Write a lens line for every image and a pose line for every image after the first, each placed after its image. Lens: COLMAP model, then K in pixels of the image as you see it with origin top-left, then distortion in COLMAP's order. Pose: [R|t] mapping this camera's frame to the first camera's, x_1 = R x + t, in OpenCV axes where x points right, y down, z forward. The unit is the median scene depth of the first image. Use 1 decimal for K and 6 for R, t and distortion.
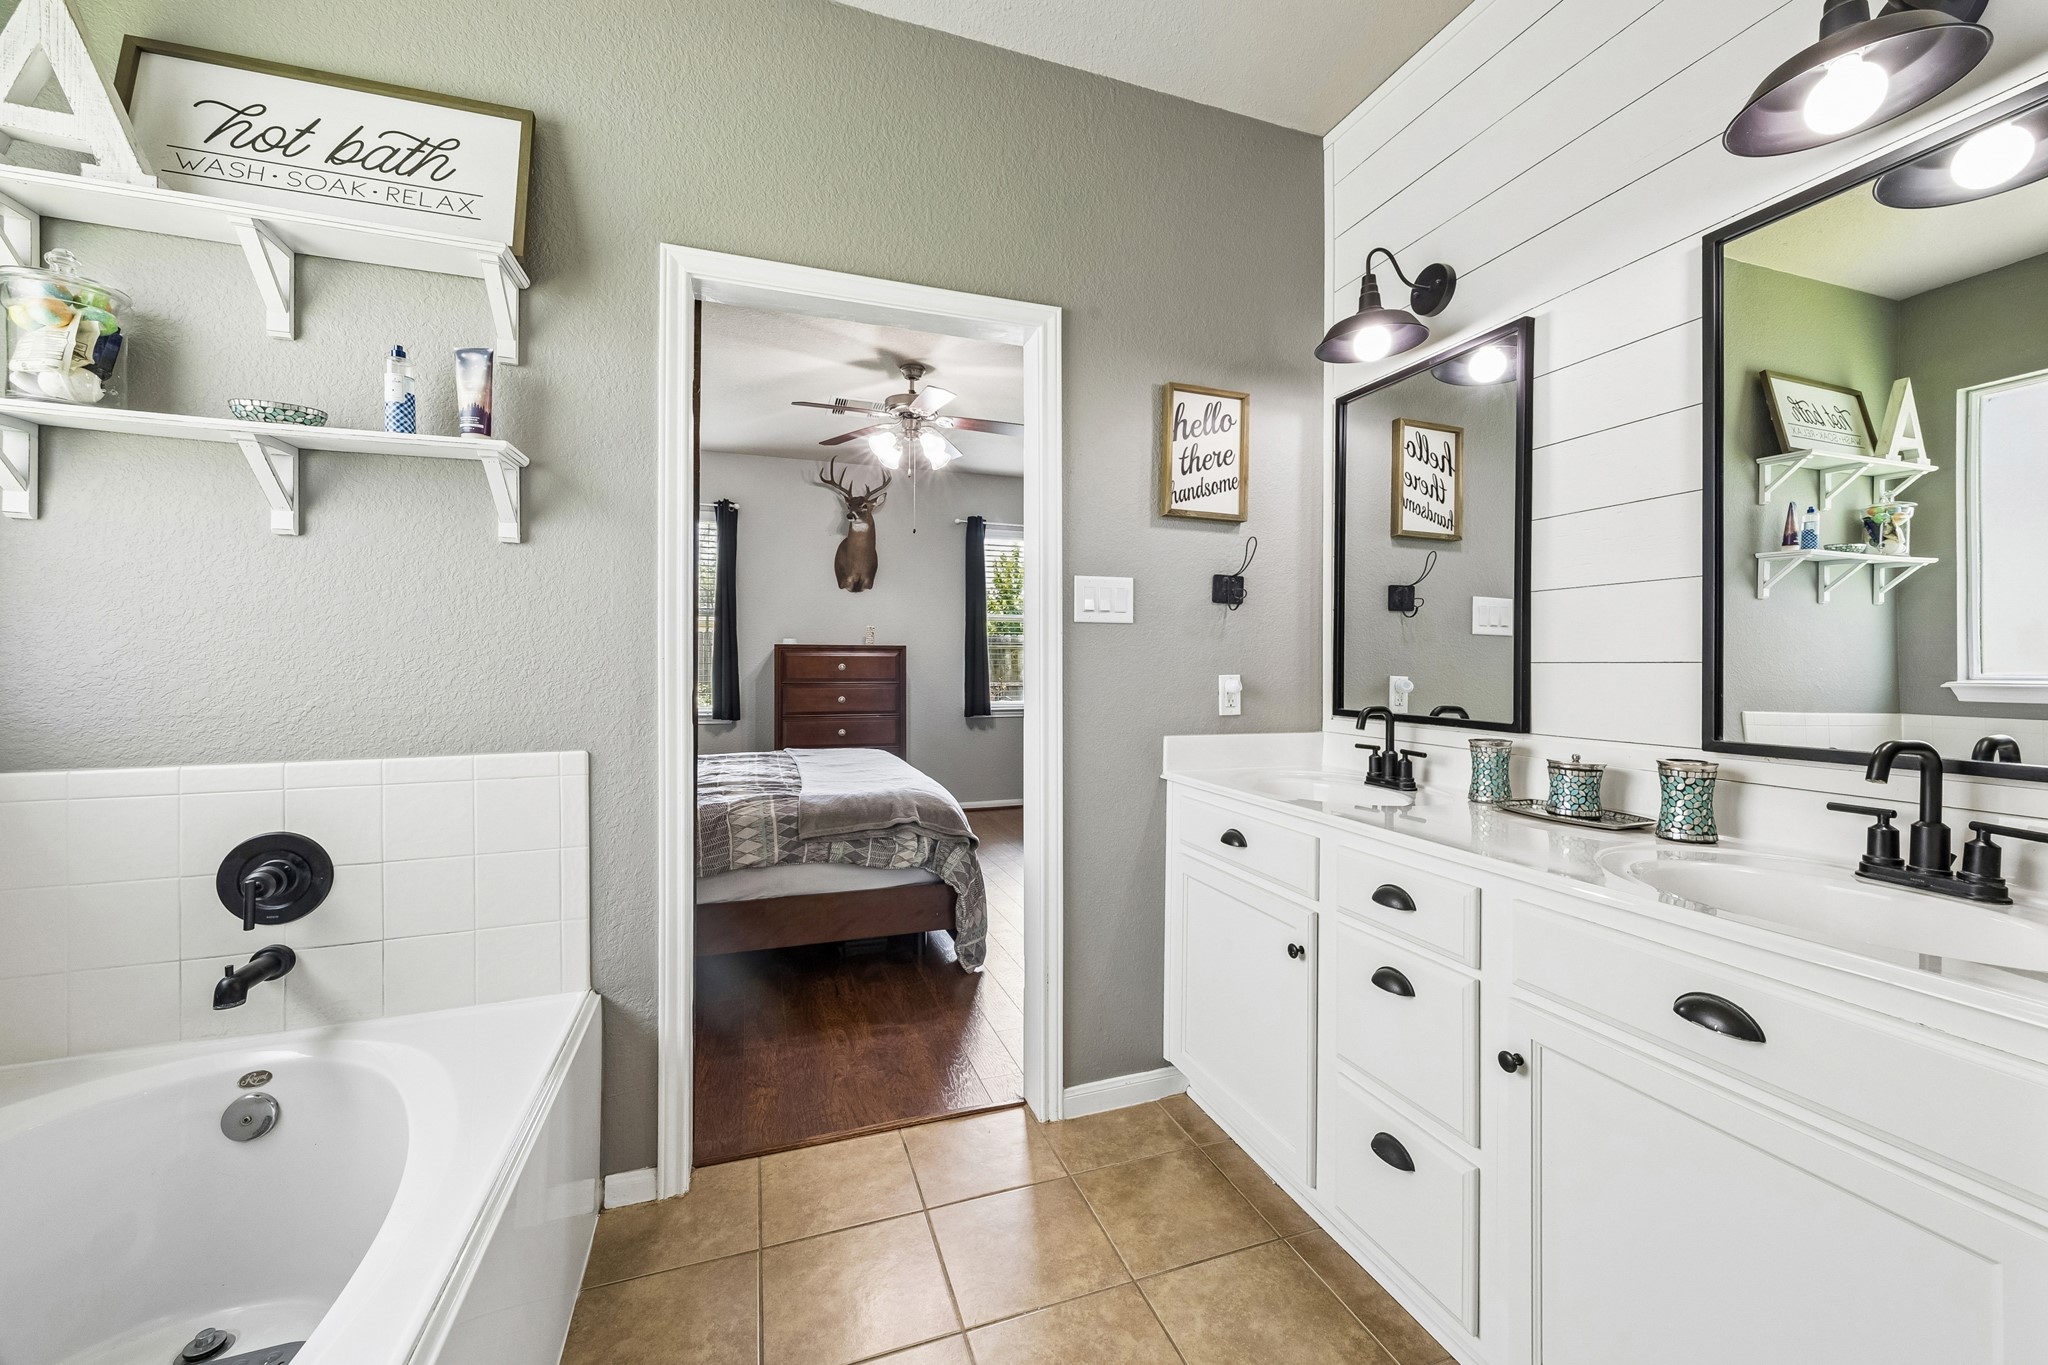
lens RADIAL K [[820.2, 0, 1025.6], [0, 820.2, 671.3], [0, 0, 1]] dist [-0.003665, -0.001105]
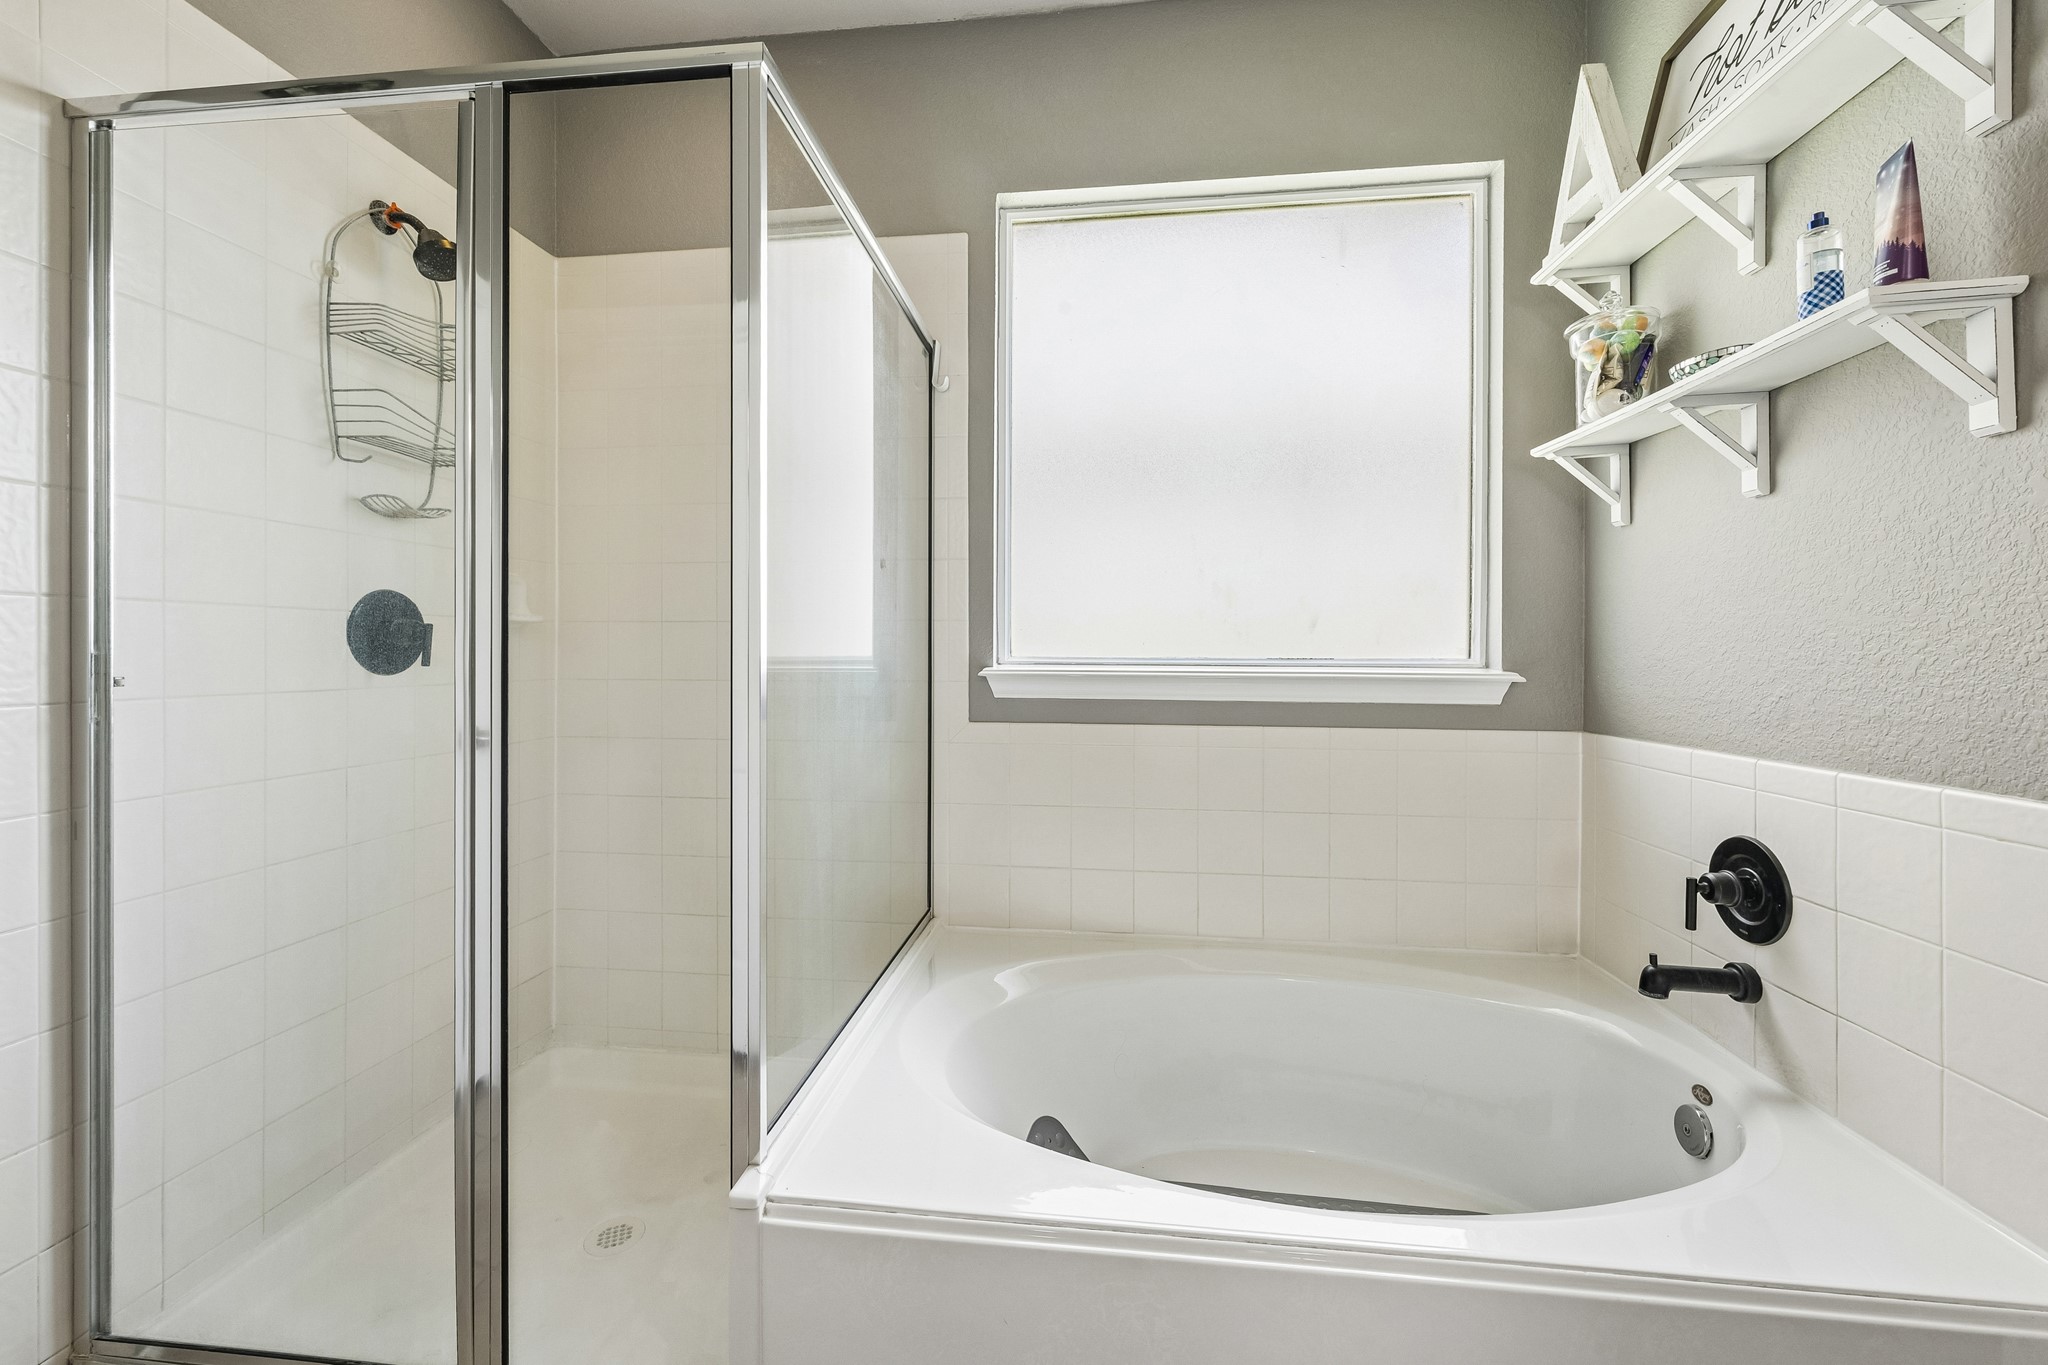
lens RADIAL K [[820.2, 0, 1033.8], [0, 820.2, 656.0], [0, 0, 1]] dist [-0.003665, -0.001105]
pose [[-0.446679, 0.004050, -0.894685, 0.210138], [-0.001638, 0.999984, 0.005344, -0.001478], [0.894693, 0.003852, -0.446665, 0.699224]]
